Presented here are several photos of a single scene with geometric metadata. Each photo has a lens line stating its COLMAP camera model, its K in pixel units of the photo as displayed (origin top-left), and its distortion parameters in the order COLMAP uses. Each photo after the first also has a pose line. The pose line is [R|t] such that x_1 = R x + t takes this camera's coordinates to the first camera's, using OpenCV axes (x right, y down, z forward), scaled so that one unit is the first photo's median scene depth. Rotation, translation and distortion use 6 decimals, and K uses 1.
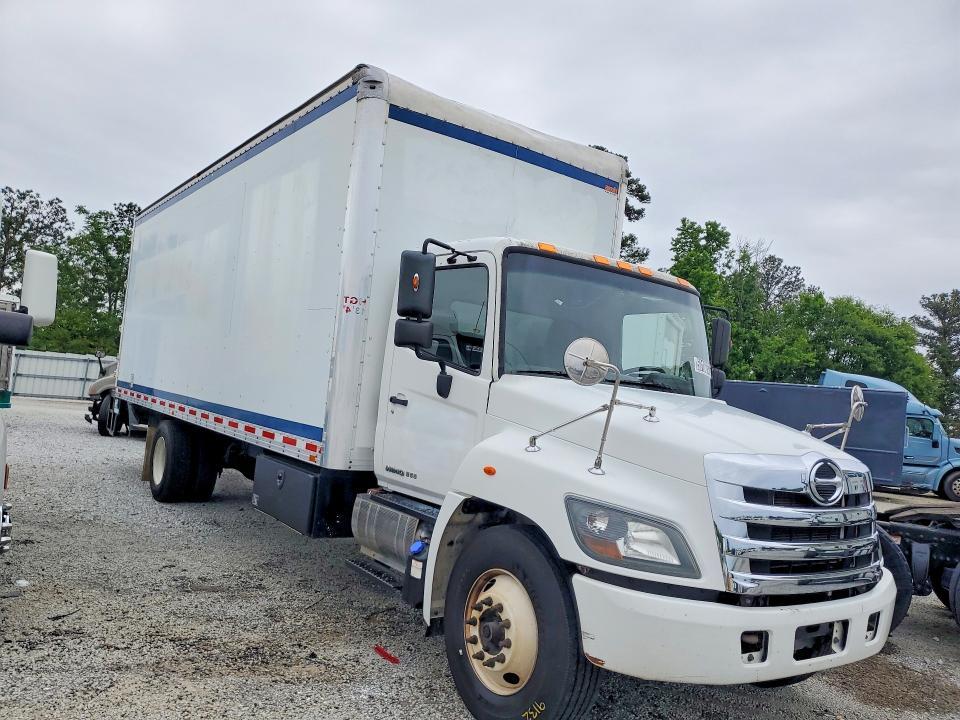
lens RADIAL K [[753.7, 0, 478.7], [0, 753.7, 398.5], [0, 0, 1]] dist [0.026847, -0.014904]
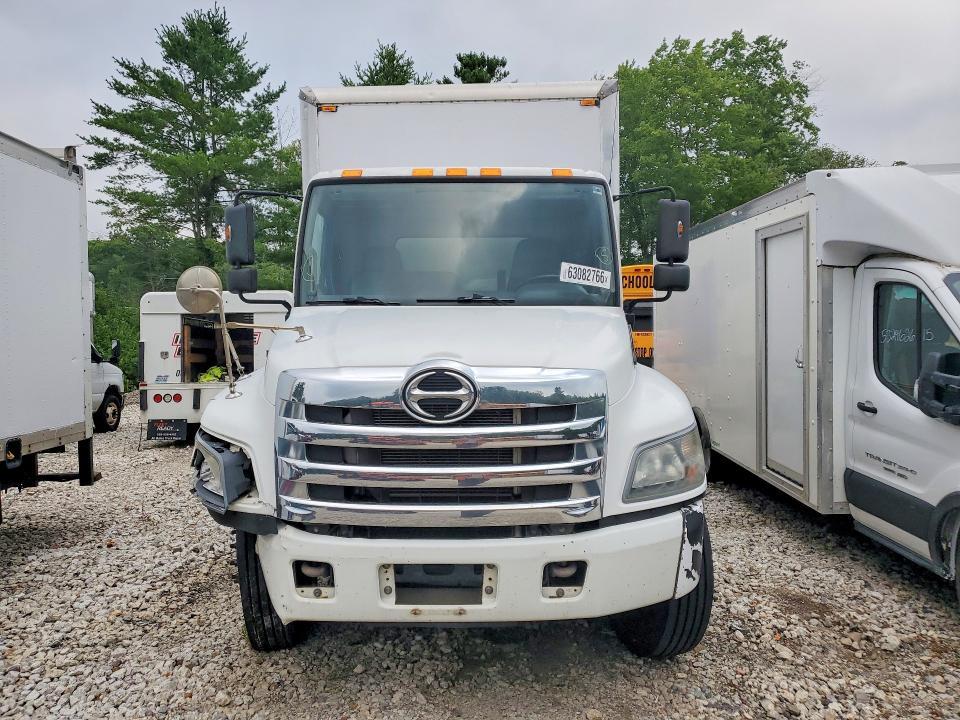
lens RADIAL K [[753.7, 0, 481.6], [0, 753.7, 356.2], [0, 0, 1]] dist [0.026847, -0.014904]
pose [[0.822915, -0.078247, -0.562750, 0.989321], [0.084016, 0.996341, -0.015678, 0.086906], [0.561918, -0.034378, 0.826478, 0.352484]]
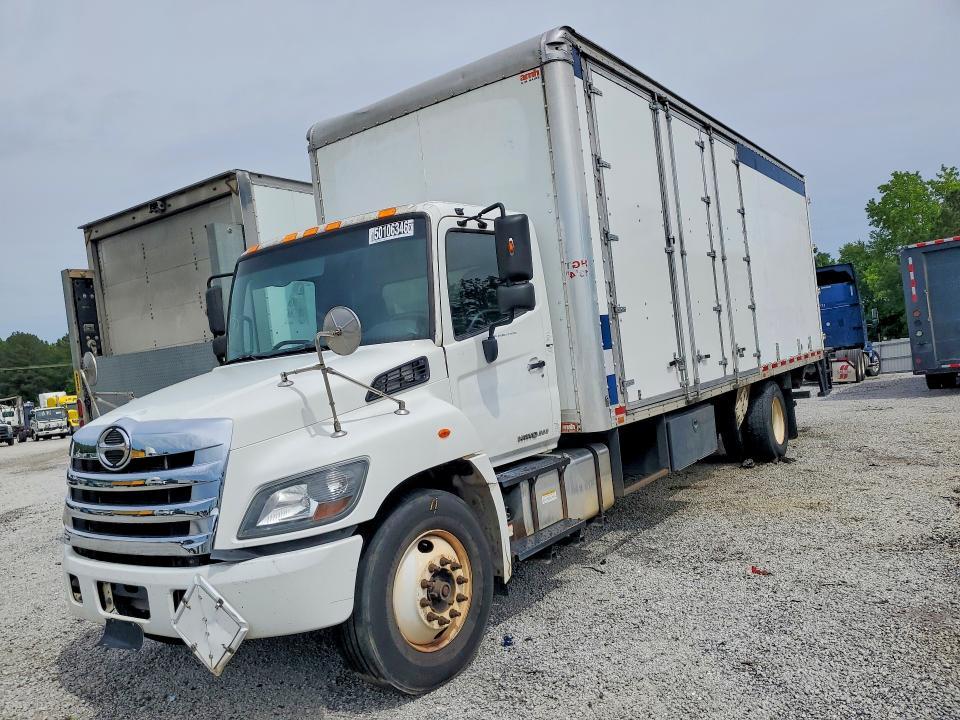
lens RADIAL K [[753.7, 0, 486.1], [0, 753.7, 379.5], [0, 0, 1]] dist [0.026847, -0.014904]
pose [[0.356051, -0.120101, -0.926716, 1.643891], [0.148627, 0.986361, -0.070727, 0.170915], [0.922571, -0.112553, 0.369045, 1.123983]]
